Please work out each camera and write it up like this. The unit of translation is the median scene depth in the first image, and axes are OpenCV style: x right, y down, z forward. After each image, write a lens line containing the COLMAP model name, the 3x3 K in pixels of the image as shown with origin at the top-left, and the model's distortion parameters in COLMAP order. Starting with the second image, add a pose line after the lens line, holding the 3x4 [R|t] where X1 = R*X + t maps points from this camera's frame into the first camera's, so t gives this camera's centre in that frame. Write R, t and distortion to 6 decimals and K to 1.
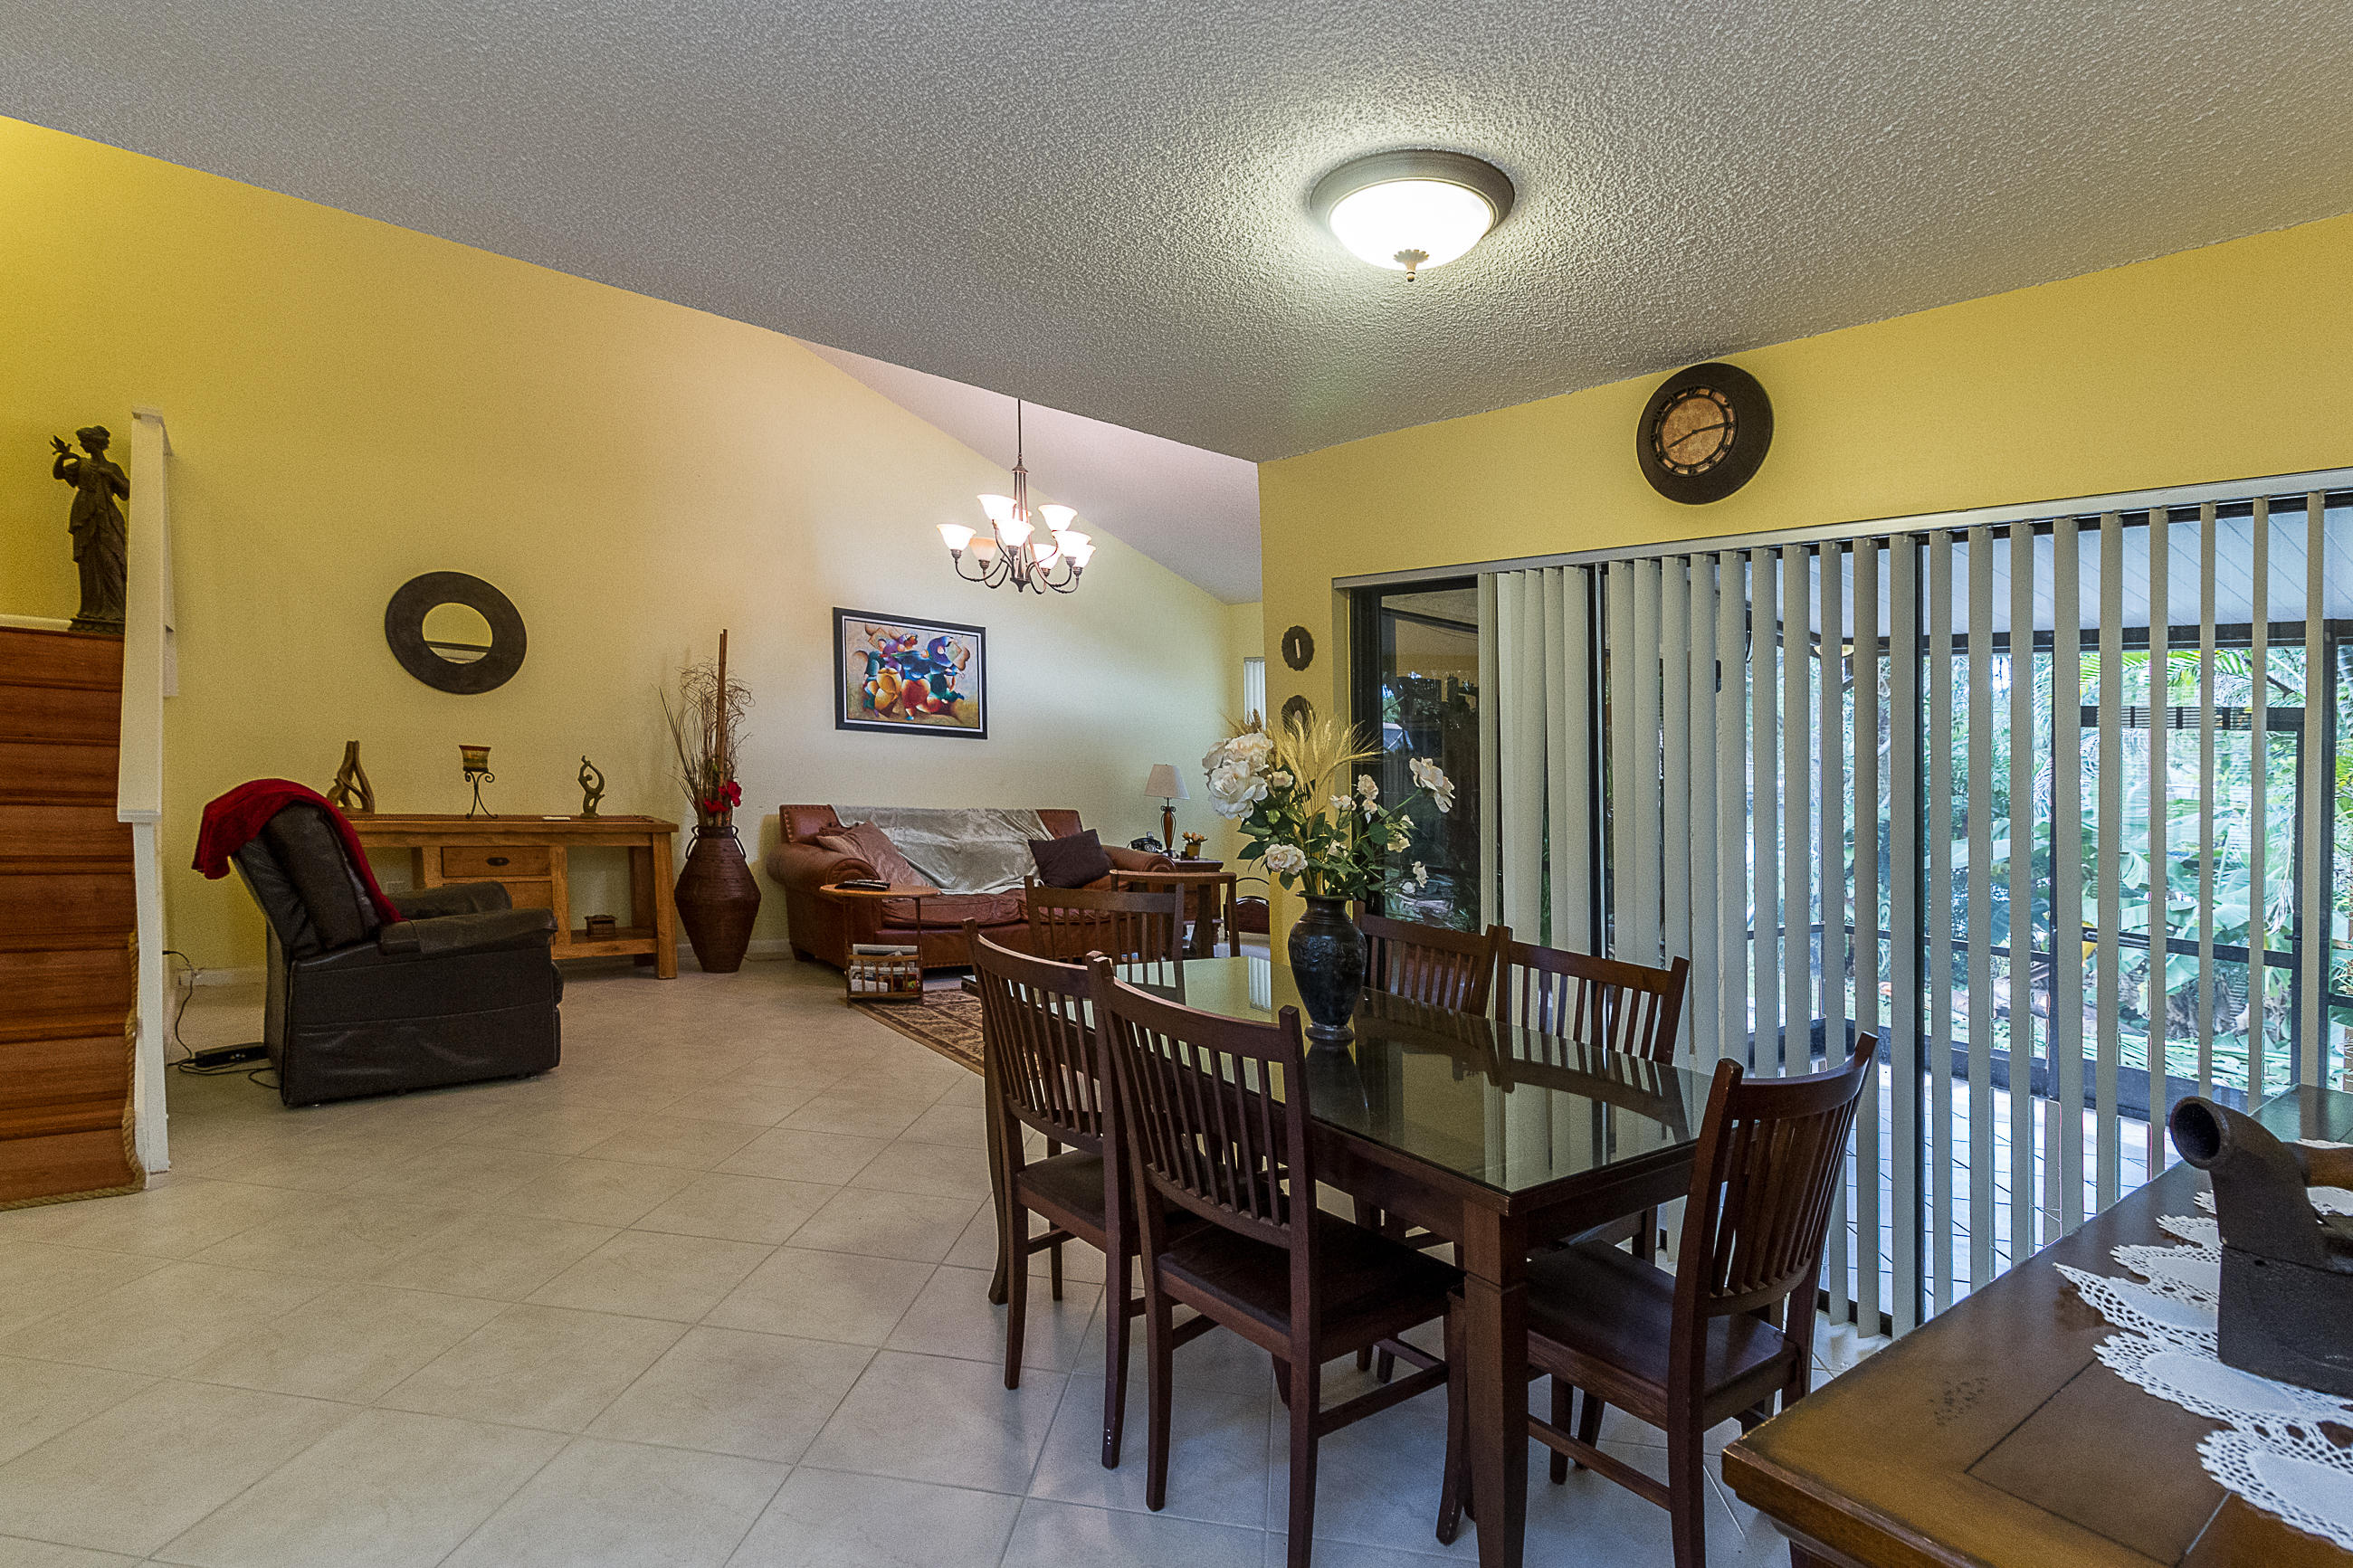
lens RADIAL K [[1123.2, 0, 1244.1], [0, 1123.2, 1024.6], [0, 0, 1]] dist [0.005967, -0.000840]
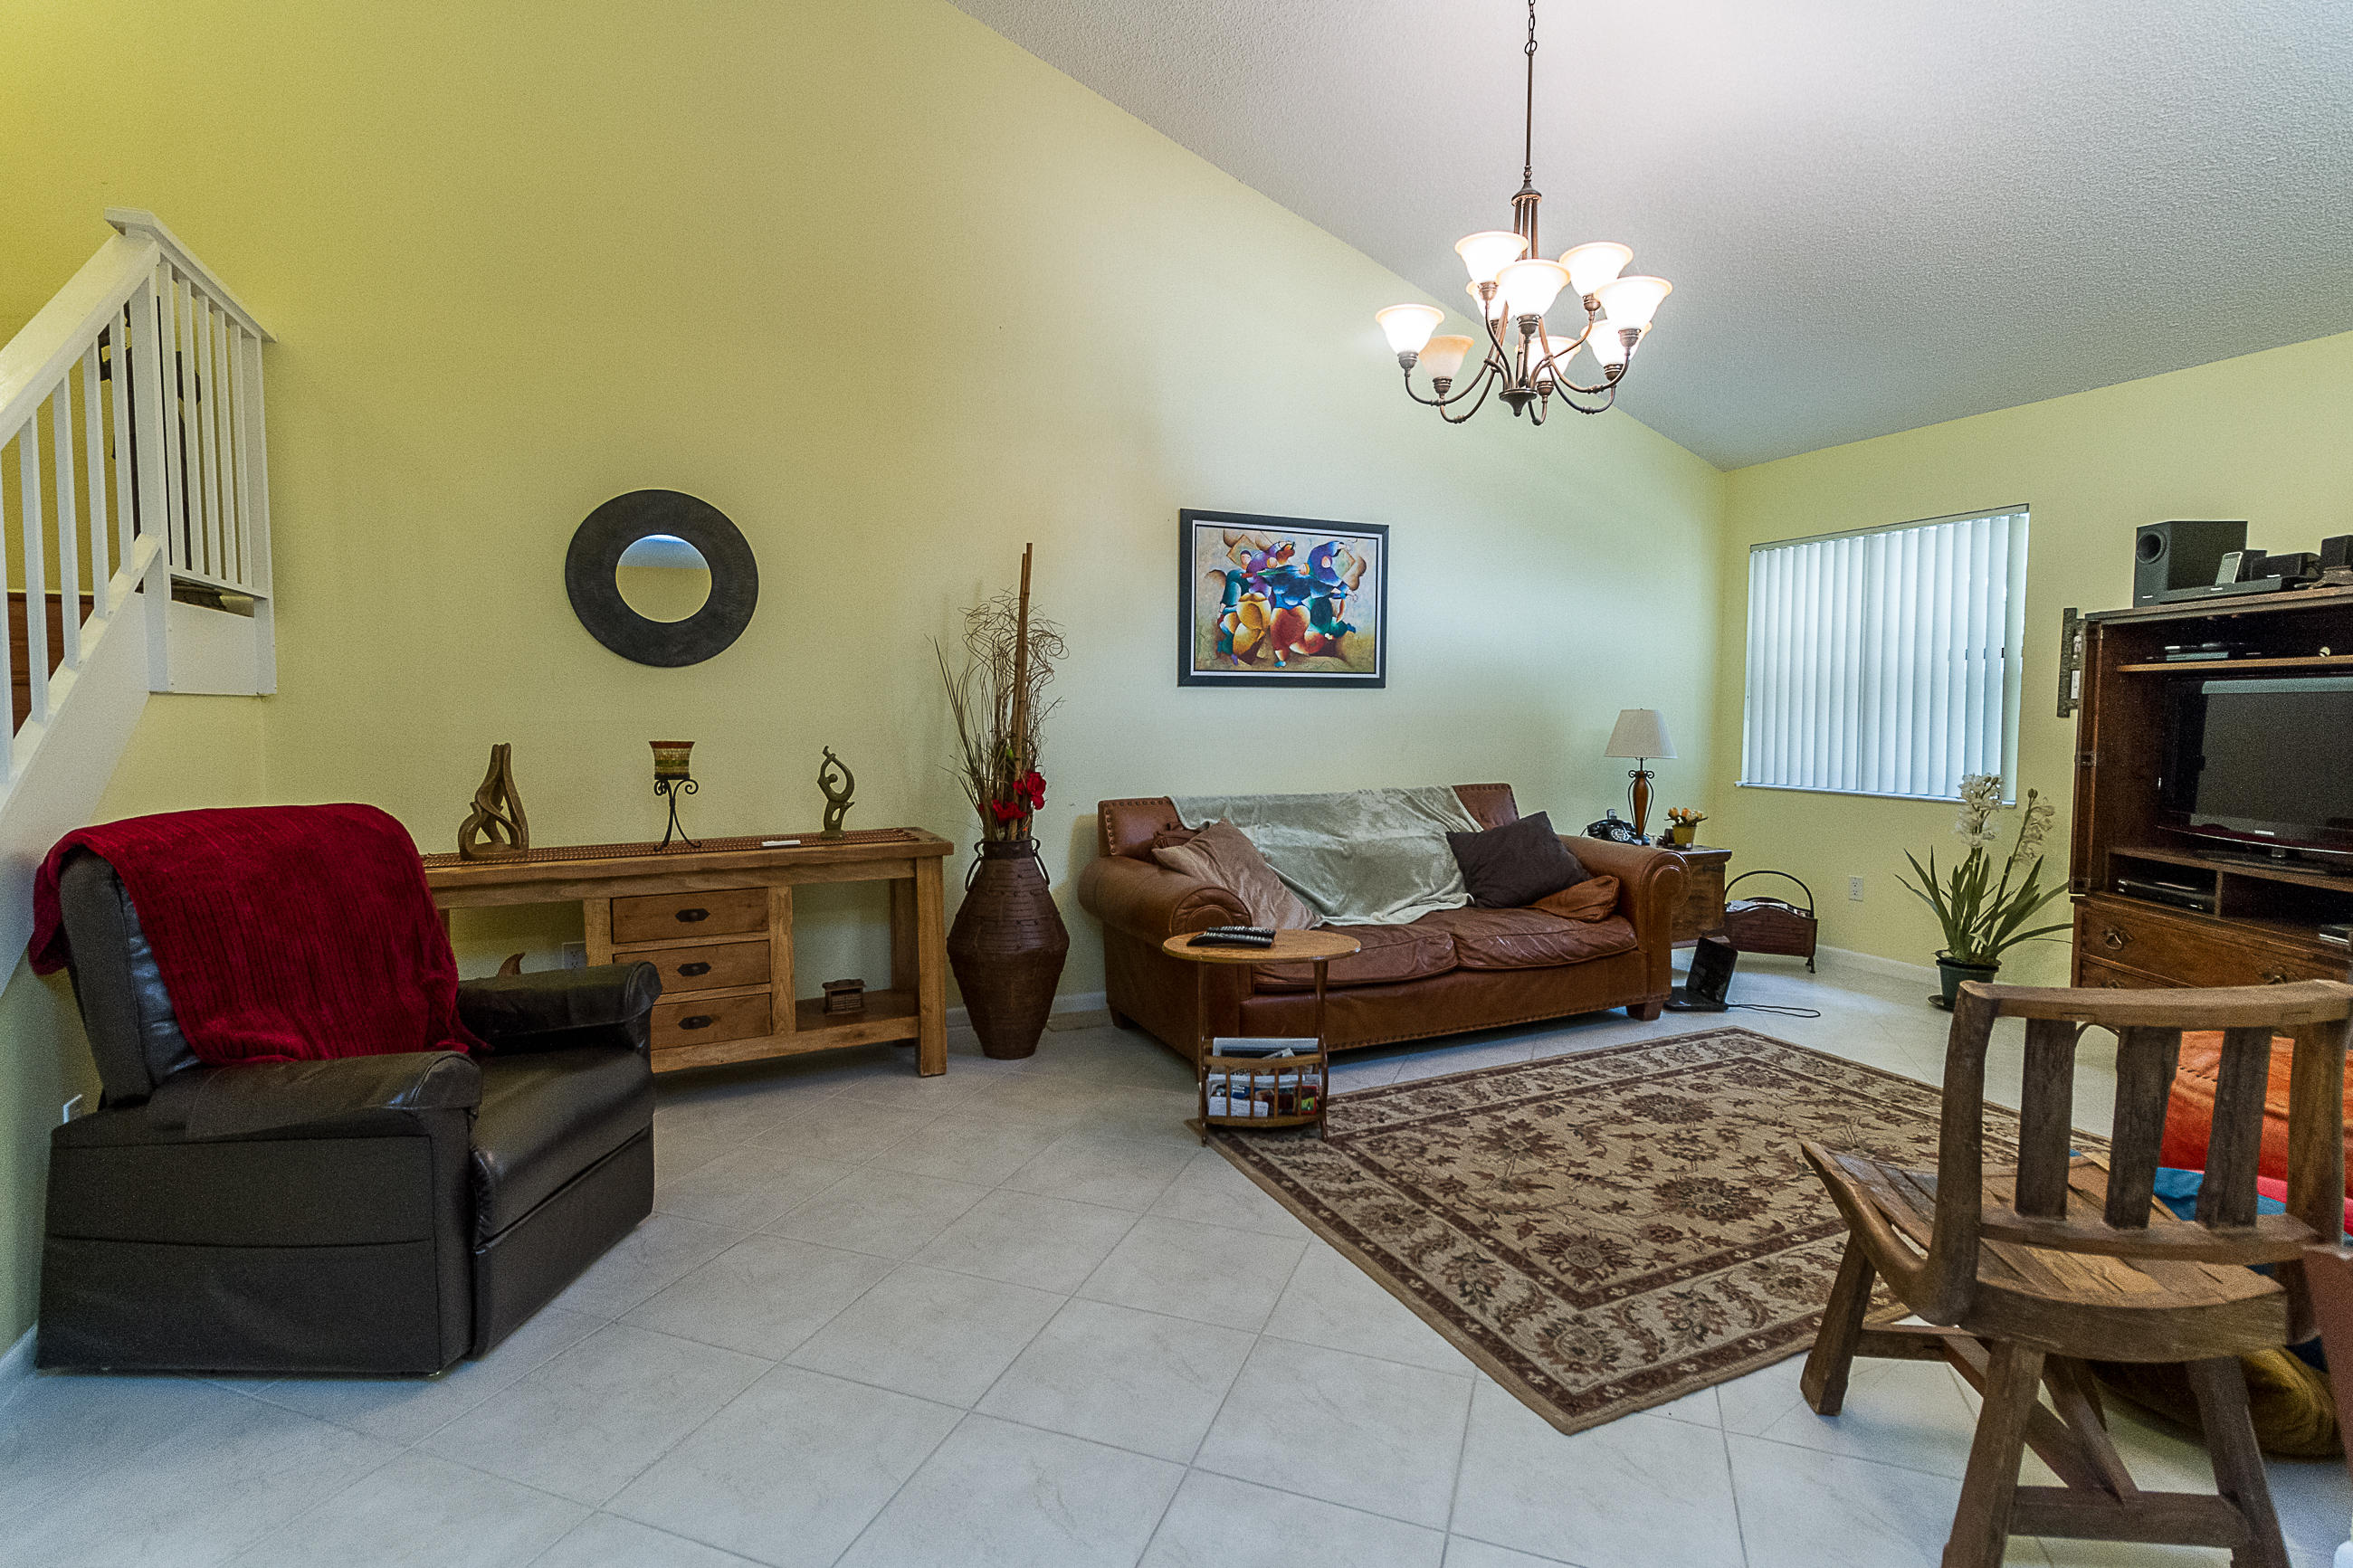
lens RADIAL K [[1123.2, 0, 1174.3], [0, 1123.2, 772.9], [0, 0, 1]] dist [0.005967, -0.000840]
pose [[0.952216, -0.044843, -0.302116, -0.172199], [-0.010849, 0.983573, -0.180185, -0.094329], [0.305233, 0.174853, 0.936087, 0.395880]]
